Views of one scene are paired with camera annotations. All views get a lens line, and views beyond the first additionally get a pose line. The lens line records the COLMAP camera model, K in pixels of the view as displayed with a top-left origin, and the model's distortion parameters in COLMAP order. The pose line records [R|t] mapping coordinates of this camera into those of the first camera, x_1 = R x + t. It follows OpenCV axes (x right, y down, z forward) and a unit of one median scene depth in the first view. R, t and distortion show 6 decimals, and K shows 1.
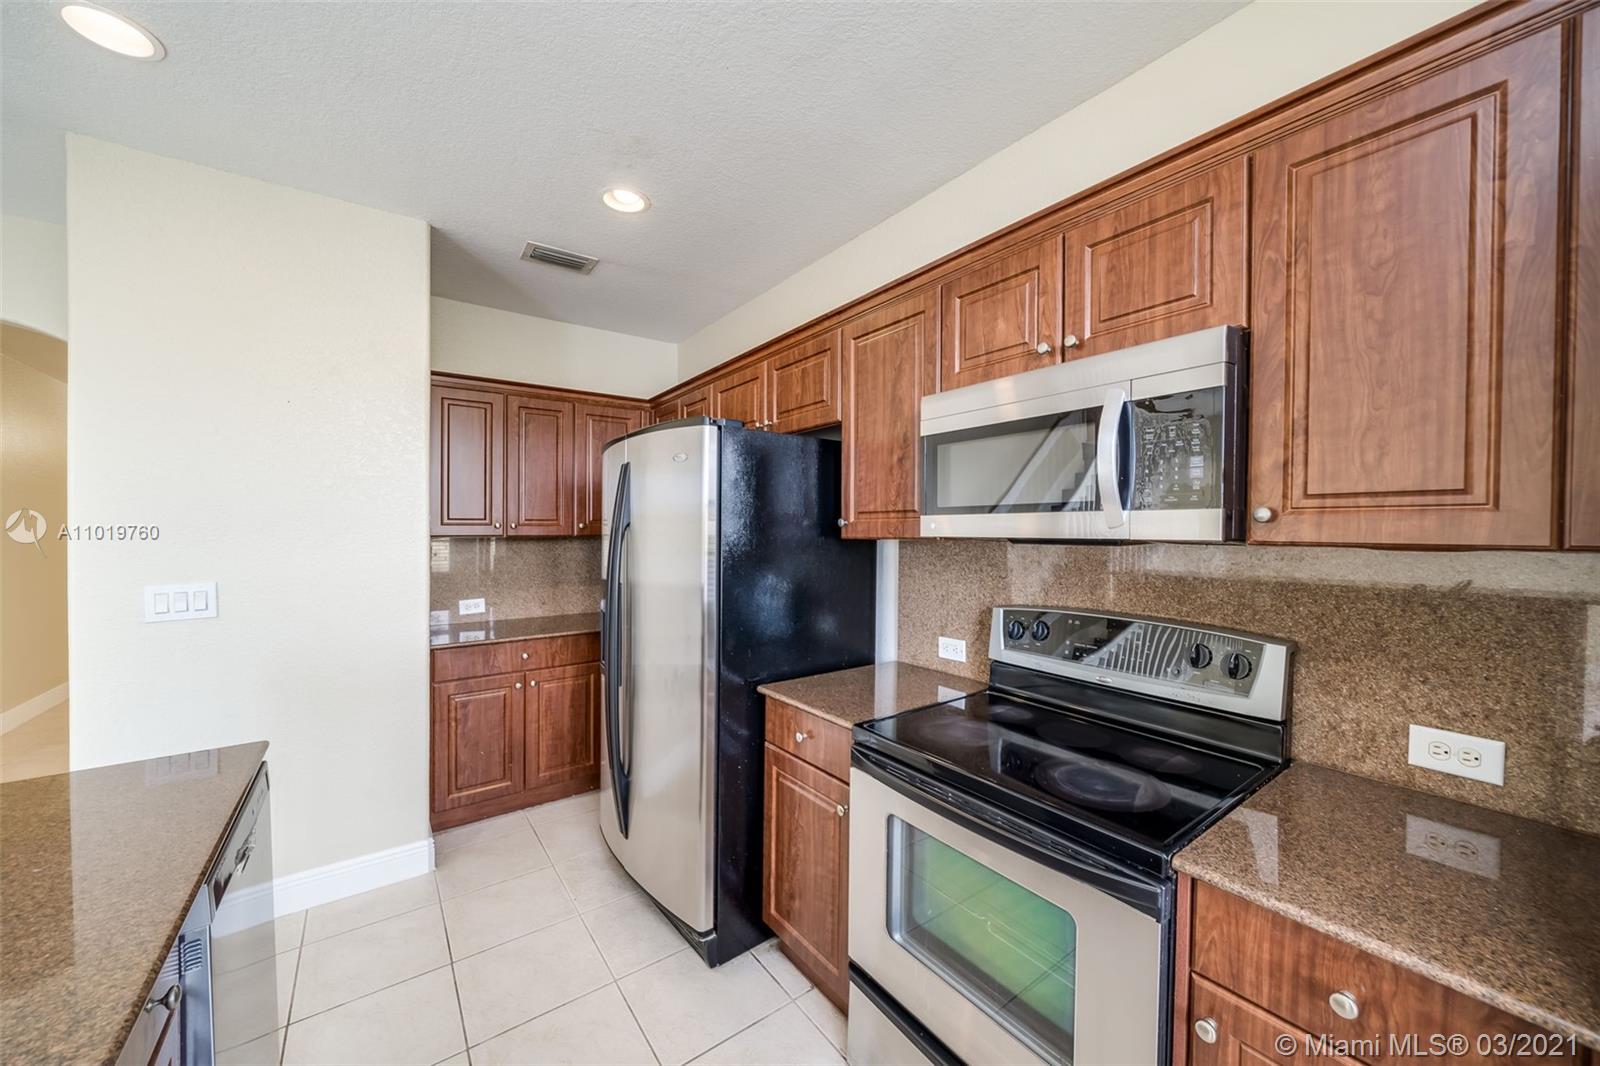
lens RADIAL K [[588.1, 0, 819.7], [0, 588.1, 536.6], [0, 0, 1]] dist [-0.000326, -0.000053]
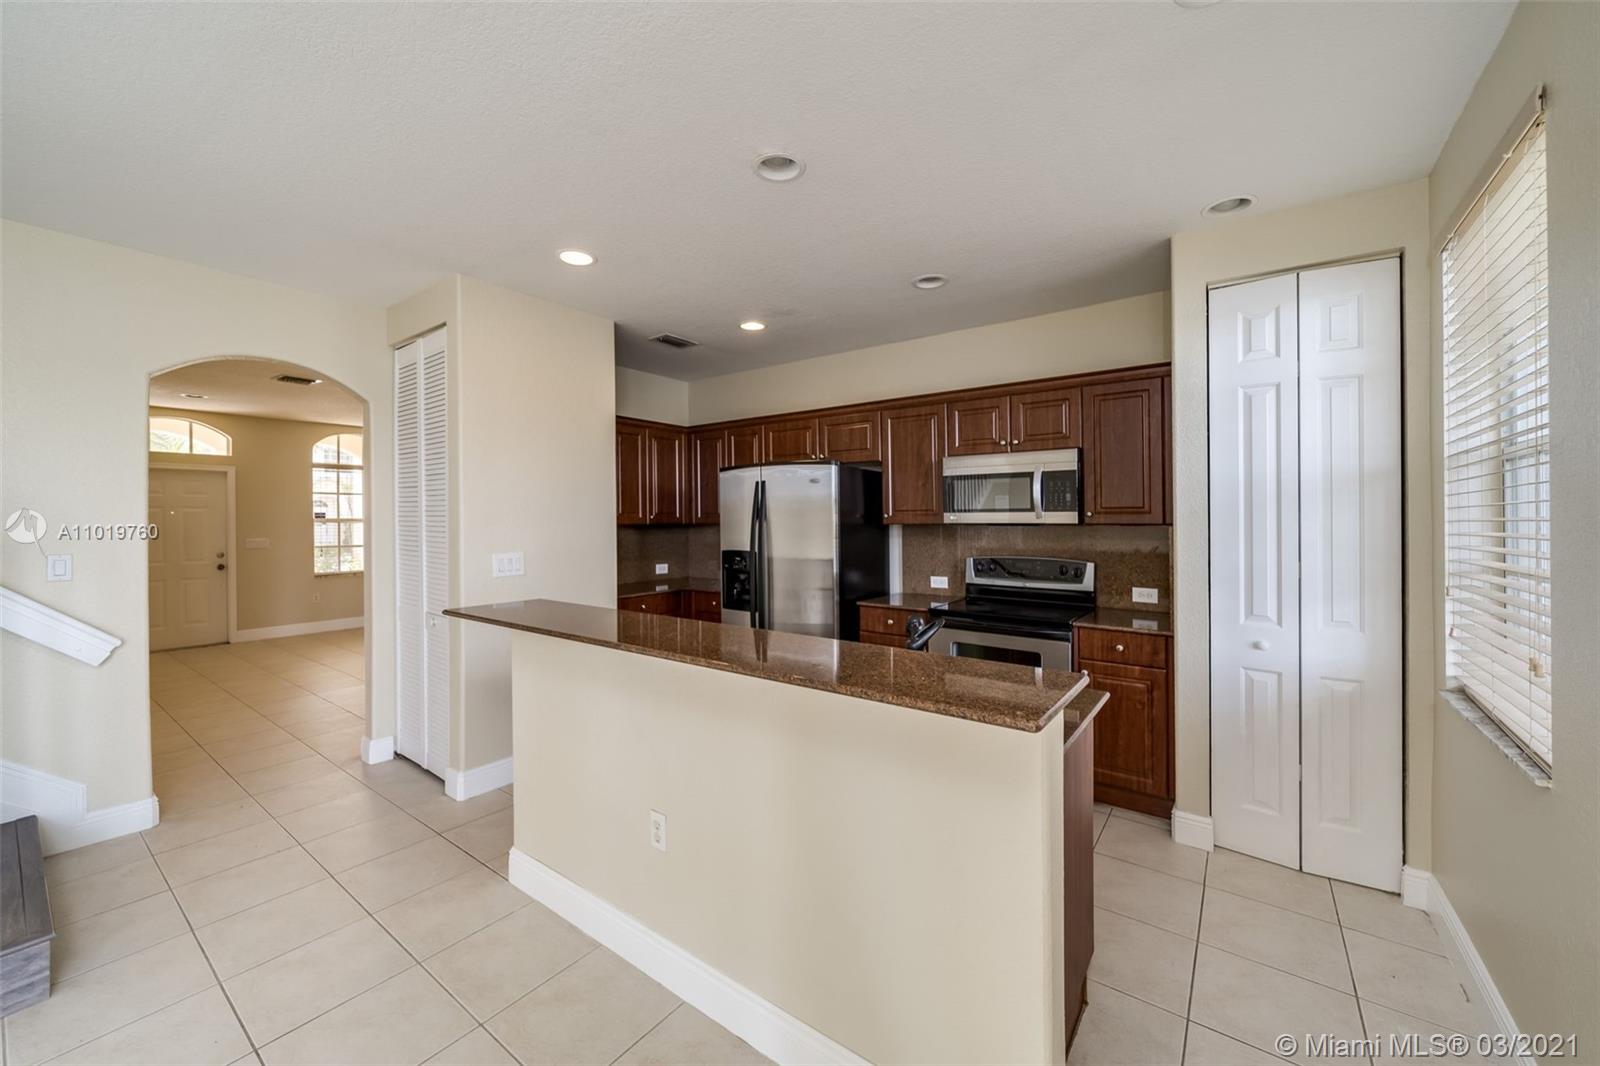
lens RADIAL K [[620.0, 0, 785.7], [0, 620.0, 500.5], [0, 0, 1]] dist [0.000322, 0.000161]
pose [[0.961953, 0.009729, 0.273043, -0.812143], [0.002447, 0.999019, -0.044216, 0.014069], [-0.273206, 0.043202, 0.960985, -0.817075]]
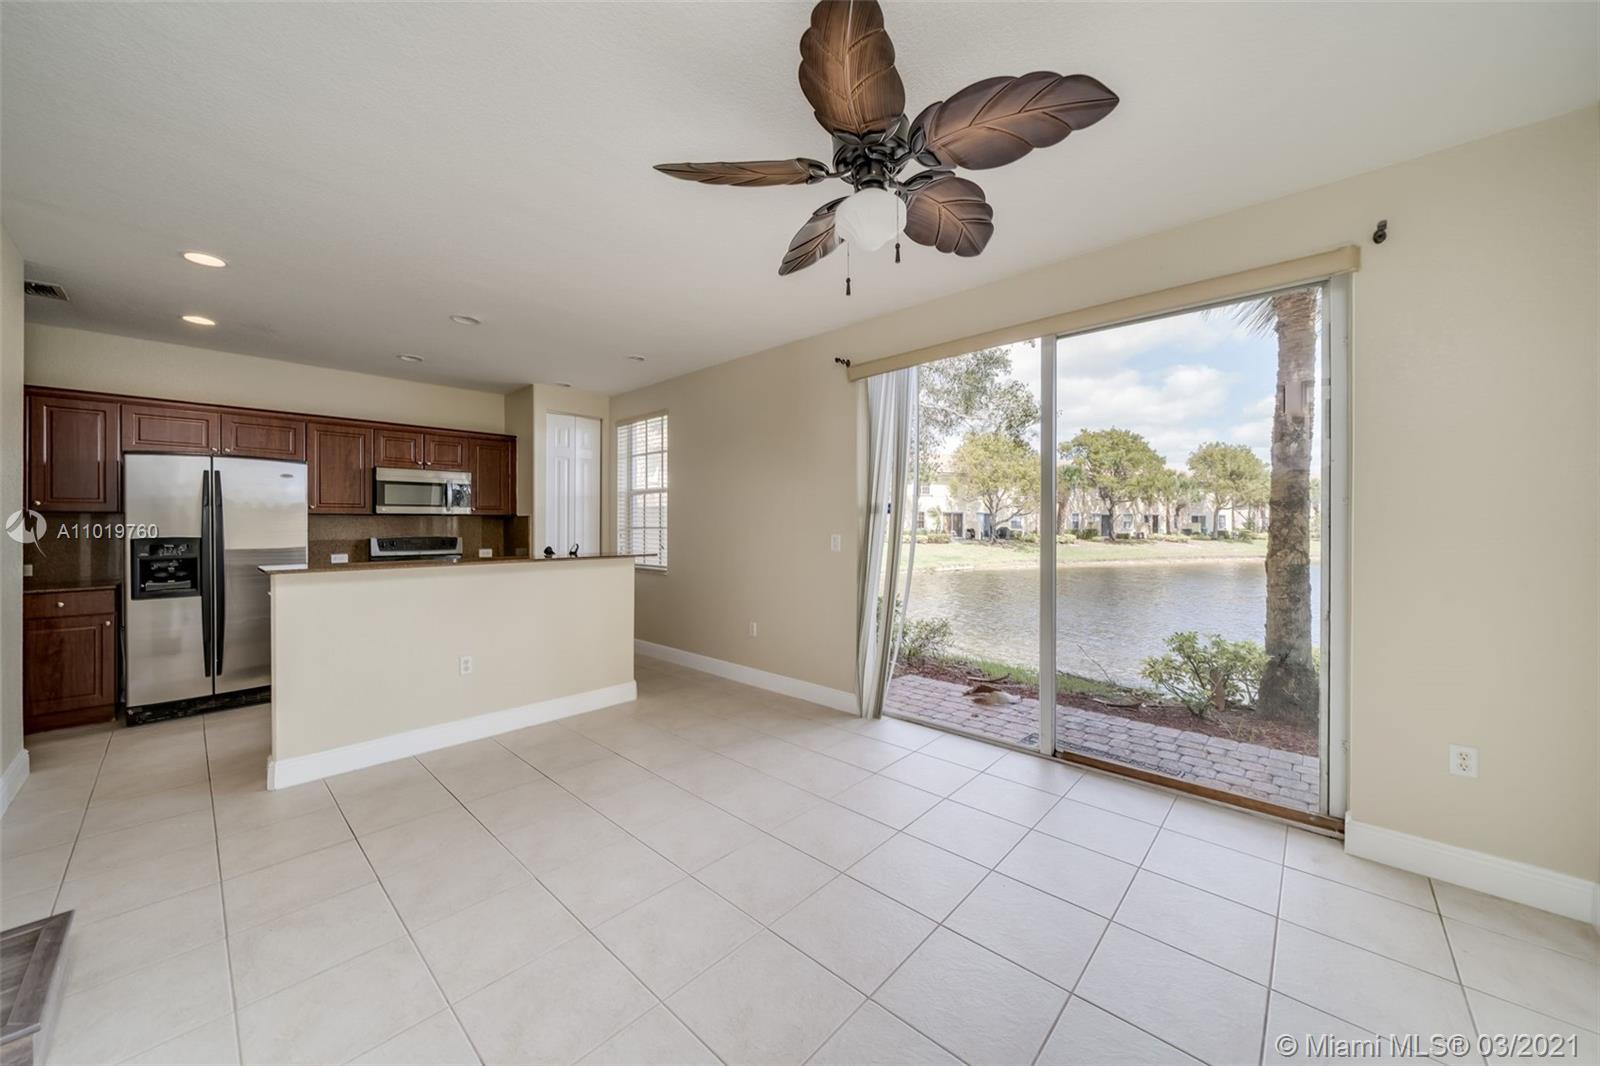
lens RADIAL K [[567.4, 0, 790.9], [0, 567.4, 526.6], [0, 0, 1]] dist [-0.000270, -0.000026]
pose [[-0.177456, -0.002271, 0.984126, -2.561035], [0.013912, 0.999892, 0.004816, 0.071470], [-0.984030, 0.014546, -0.177405, -0.487647]]
